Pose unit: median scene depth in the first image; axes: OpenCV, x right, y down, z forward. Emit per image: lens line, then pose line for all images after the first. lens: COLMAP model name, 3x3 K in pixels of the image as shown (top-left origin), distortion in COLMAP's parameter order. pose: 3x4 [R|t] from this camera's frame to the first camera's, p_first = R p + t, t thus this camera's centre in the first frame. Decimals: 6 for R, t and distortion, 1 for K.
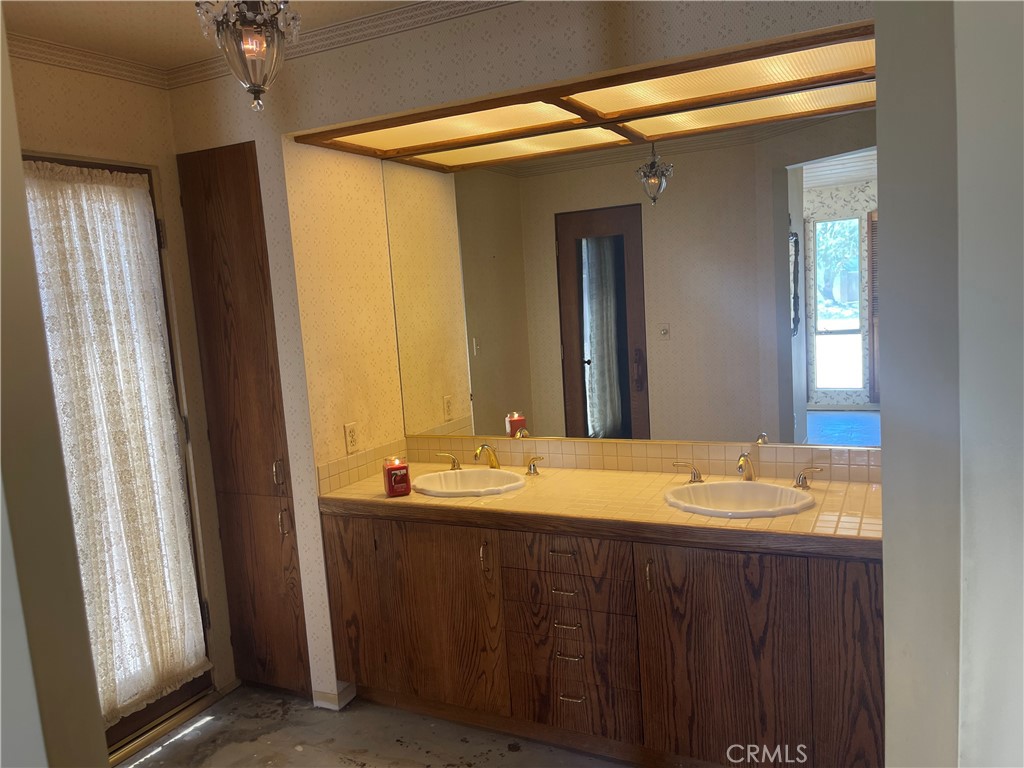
lens RADIAL K [[781.2, 0, 511.5], [0, 781.2, 389.5], [0, 0, 1]] dist [0.072516, -0.091632]
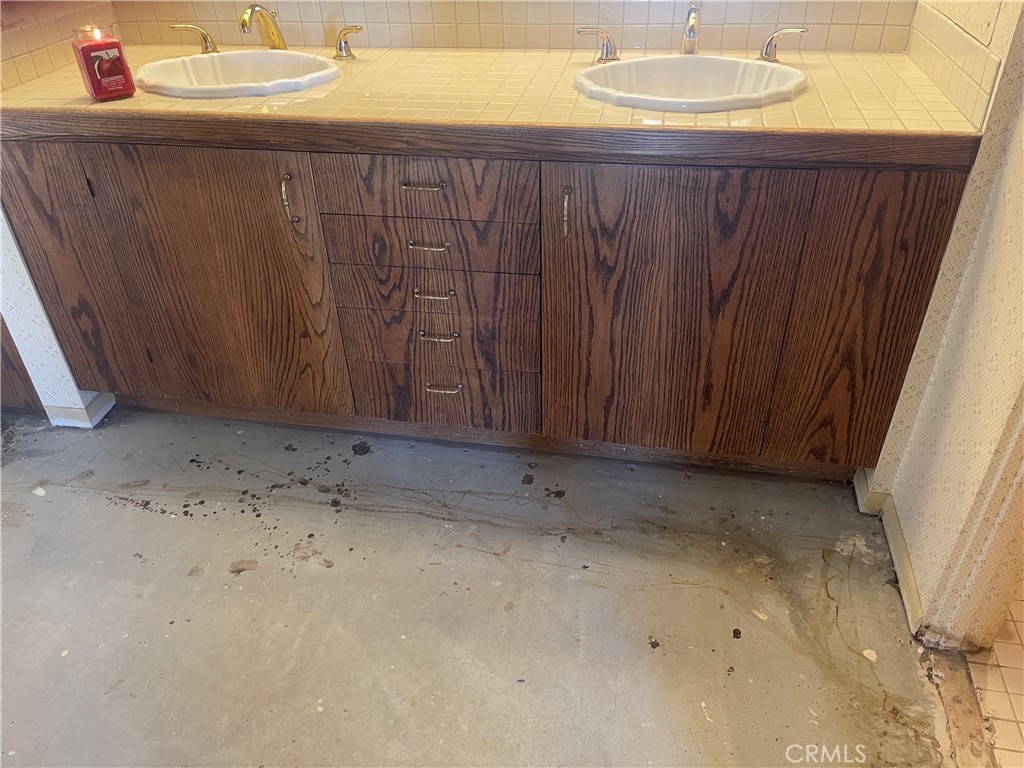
lens RADIAL K [[781.2, 0, 511.5], [0, 781.2, 389.5], [0, 0, 1]] dist [0.072516, -0.091632]
pose [[0.958729, -0.126034, 0.254863, -0.045535], [-0.003633, 0.890882, 0.454220, 0.068734], [-0.284300, -0.436400, 0.853656, 0.374252]]
